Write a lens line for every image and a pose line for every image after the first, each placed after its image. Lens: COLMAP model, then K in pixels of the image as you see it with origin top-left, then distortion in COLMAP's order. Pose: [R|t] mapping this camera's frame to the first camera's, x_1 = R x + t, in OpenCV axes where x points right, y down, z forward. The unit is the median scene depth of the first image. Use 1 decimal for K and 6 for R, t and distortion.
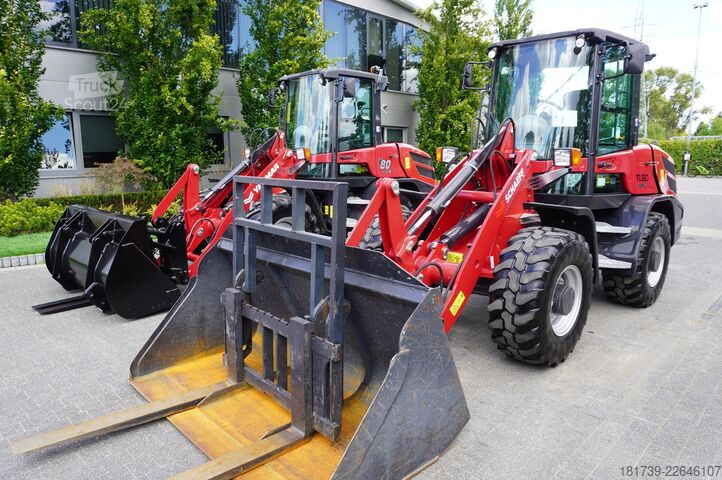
lens RADIAL K [[506.9, 0, 358.8], [0, 506.9, 240.3], [0, 0, 1]] dist [-0.051627, 0.032249]
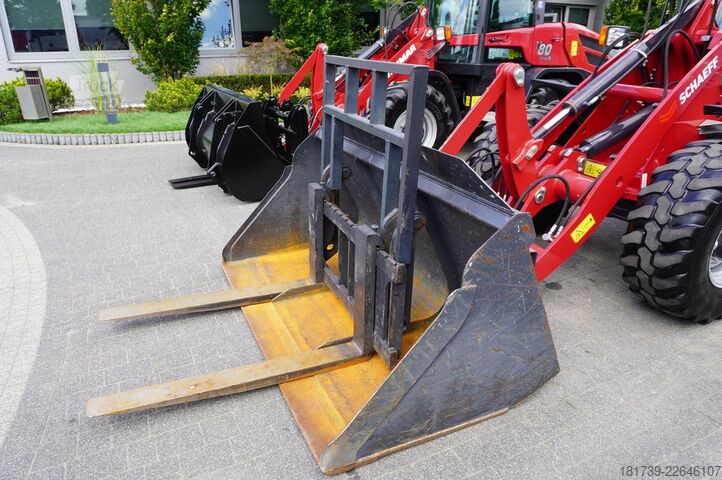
lens RADIAL K [[506.9, 0, 356.1], [0, 506.9, 239.8], [0, 0, 1]] dist [-0.051627, 0.032249]
pose [[0.944611, 0.130849, -0.300979, 0.097410], [-0.064250, 0.973067, 0.221389, -0.012140], [0.321841, -0.189788, 0.927577, 0.136177]]
